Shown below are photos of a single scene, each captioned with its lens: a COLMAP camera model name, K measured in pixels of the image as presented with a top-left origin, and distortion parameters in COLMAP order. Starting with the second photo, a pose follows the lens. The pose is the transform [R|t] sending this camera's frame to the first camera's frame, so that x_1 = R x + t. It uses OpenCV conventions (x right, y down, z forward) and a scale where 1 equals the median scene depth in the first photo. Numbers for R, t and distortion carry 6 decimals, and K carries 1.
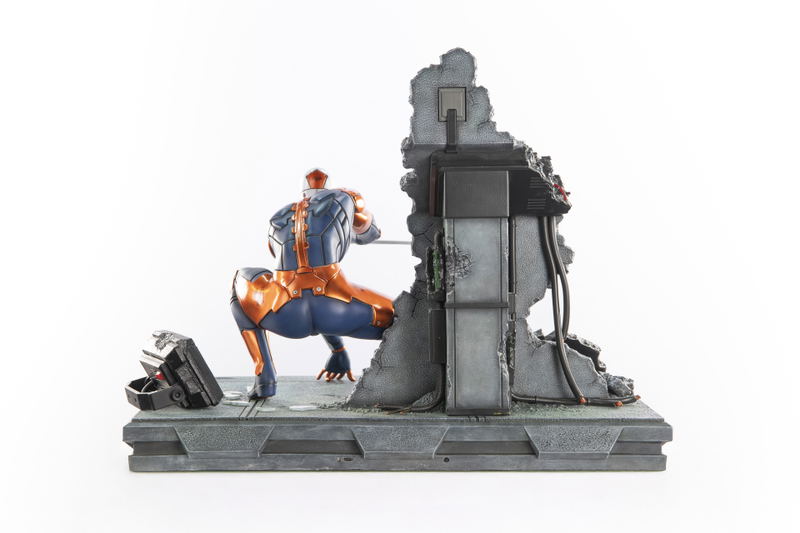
lens RADIAL K [[1335.0, 0, 400.0], [0, 1335.0, 266.5], [0, 0, 1]] dist [0.055551, 0.003548]
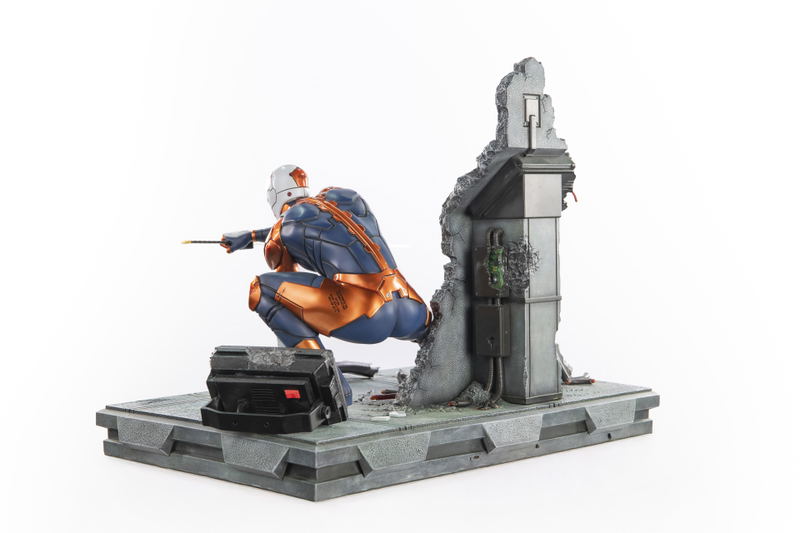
lens RADIAL K [[1335.0, 0, 400.0], [0, 1335.0, 266.5], [0, 0, 1]] dist [0.055551, 0.003548]
pose [[0.713625, -0.027761, 0.699977, -0.776613], [0.030627, 0.999495, 0.008415, -0.009780], [-0.699858, 0.015433, 0.714116, 0.315615]]
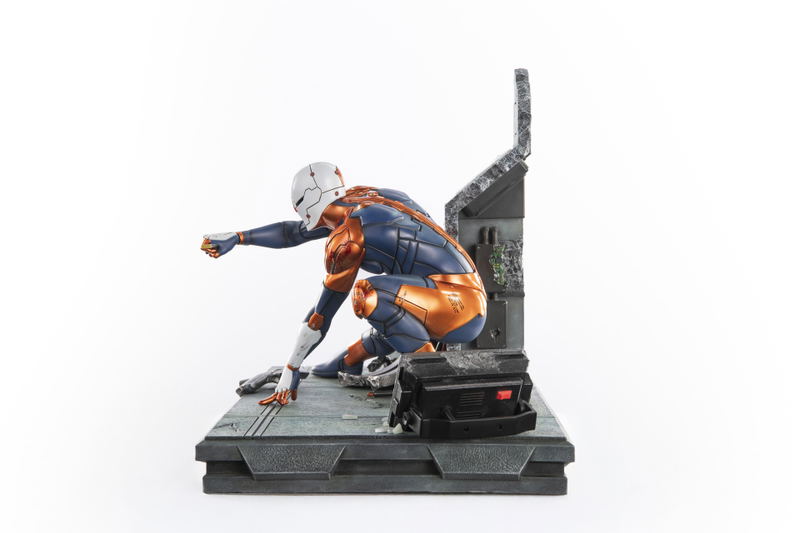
lens RADIAL K [[1335.0, 0, 400.0], [0, 1335.0, 266.5], [0, 0, 1]] dist [0.055551, 0.003548]
pose [[0.067614, -0.043792, 0.996750, -1.104615], [0.046830, 0.998074, 0.040674, -0.045572], [-0.996612, 0.043928, 0.069535, 1.024045]]
